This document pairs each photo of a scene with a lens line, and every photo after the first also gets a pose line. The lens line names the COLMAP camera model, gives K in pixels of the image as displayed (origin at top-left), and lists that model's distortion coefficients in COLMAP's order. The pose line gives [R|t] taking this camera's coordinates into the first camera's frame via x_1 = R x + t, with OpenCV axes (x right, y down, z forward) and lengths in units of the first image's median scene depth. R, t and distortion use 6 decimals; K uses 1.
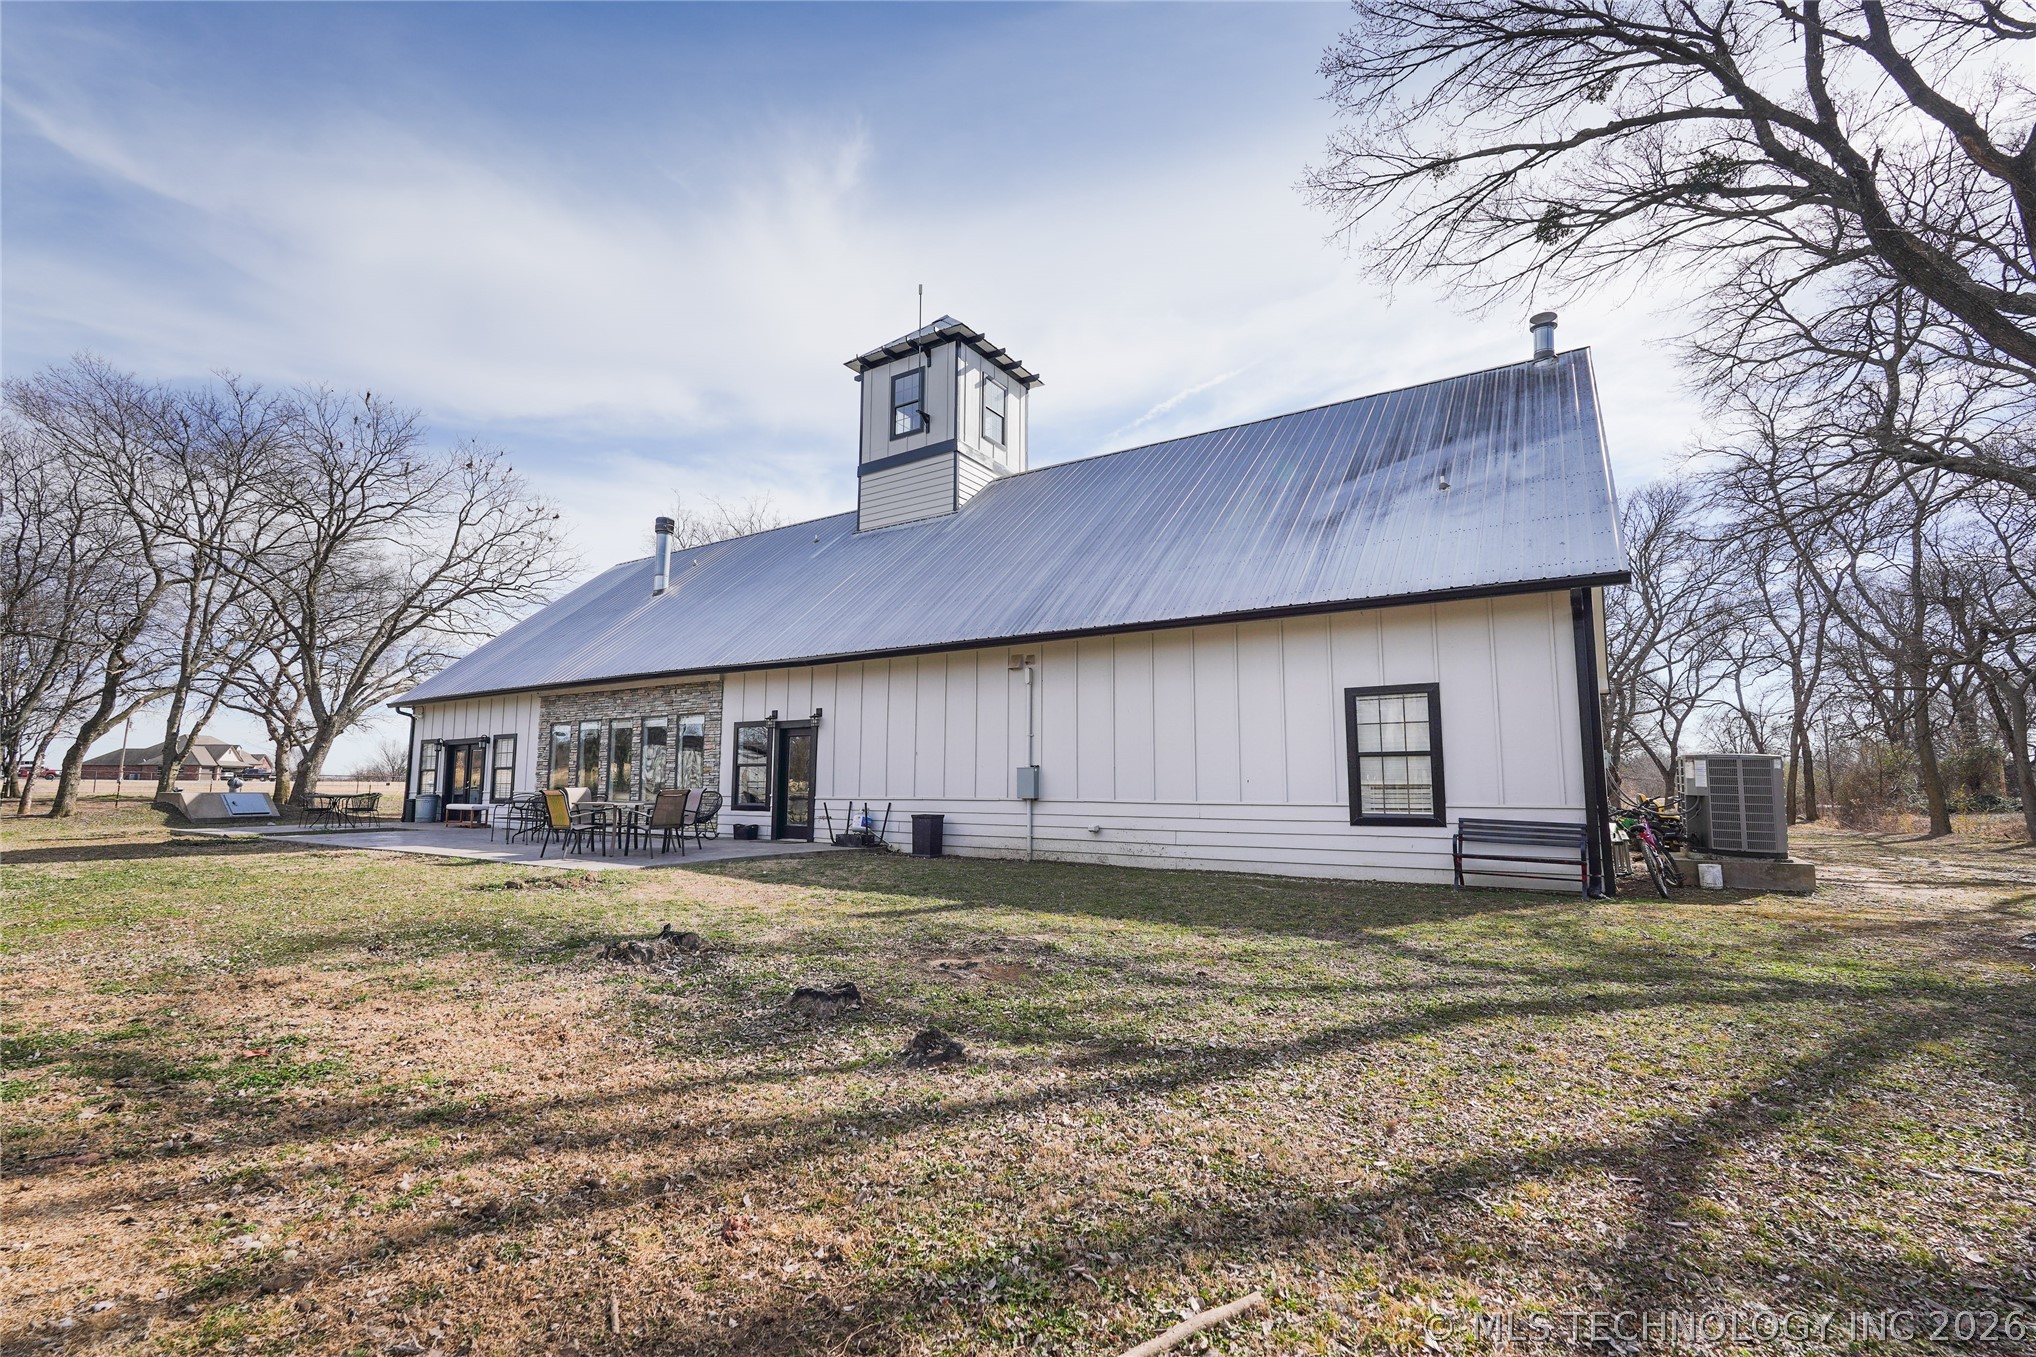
lens RADIAL K [[889.5, 0, 1019.0], [0, 889.5, 680.5], [0, 0, 1]] dist [-0.001051, 0.002949]
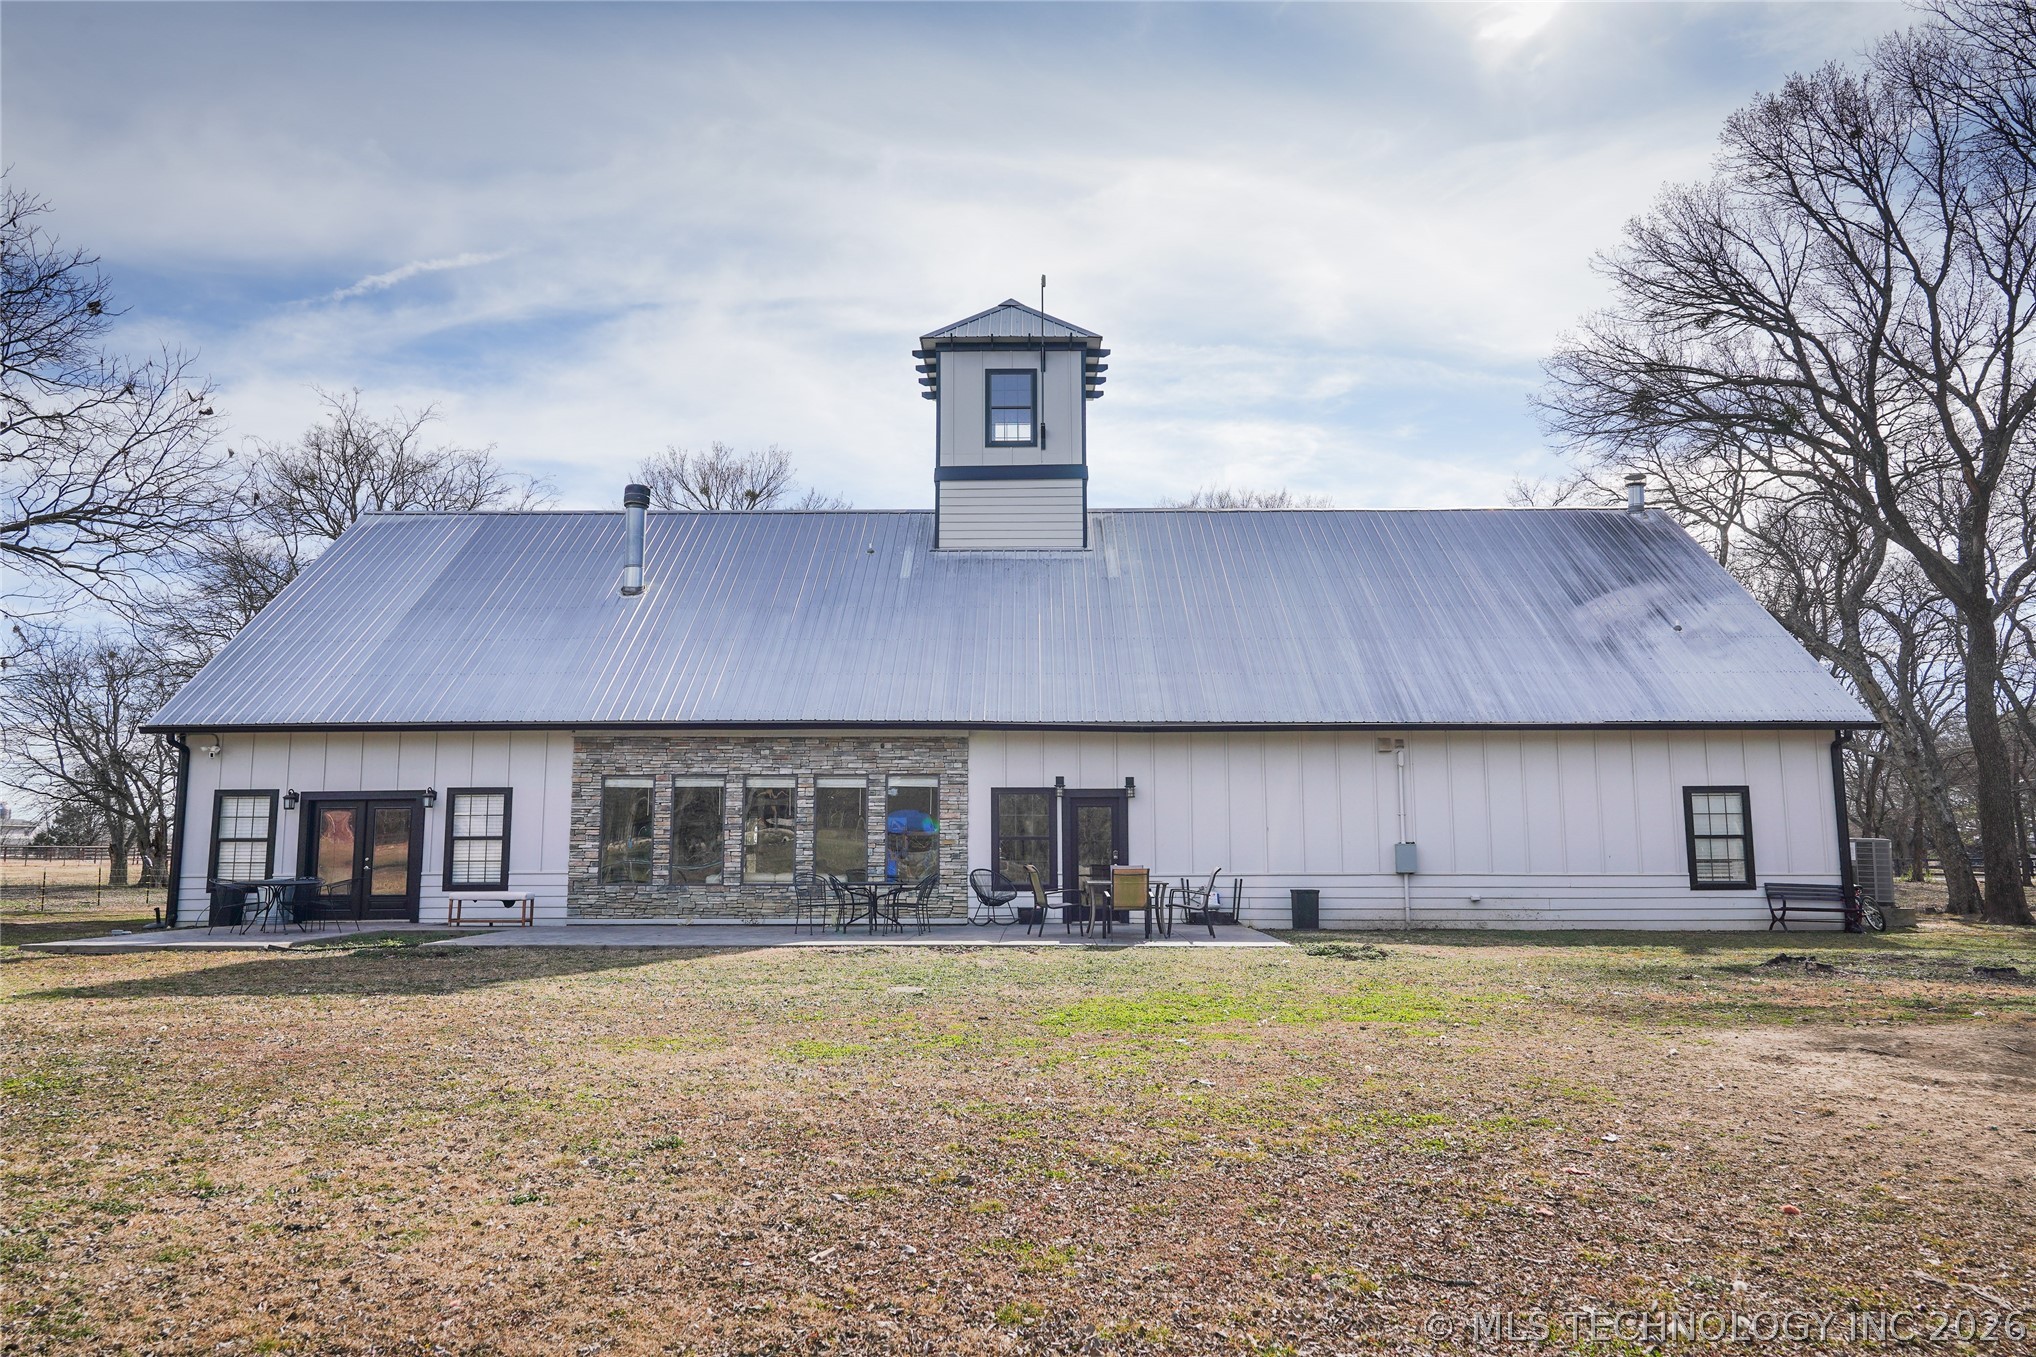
lens RADIAL K [[1367.8, 0, 1018.4], [0, 1367.8, 678.6], [0, 0, 1]] dist [0.006552, -0.000607]
pose [[0.844235, 0.069861, 0.531401, -1.178457], [-0.059931, 0.997556, -0.035931, -0.014017], [-0.532612, -0.001513, 0.846358, -0.148676]]
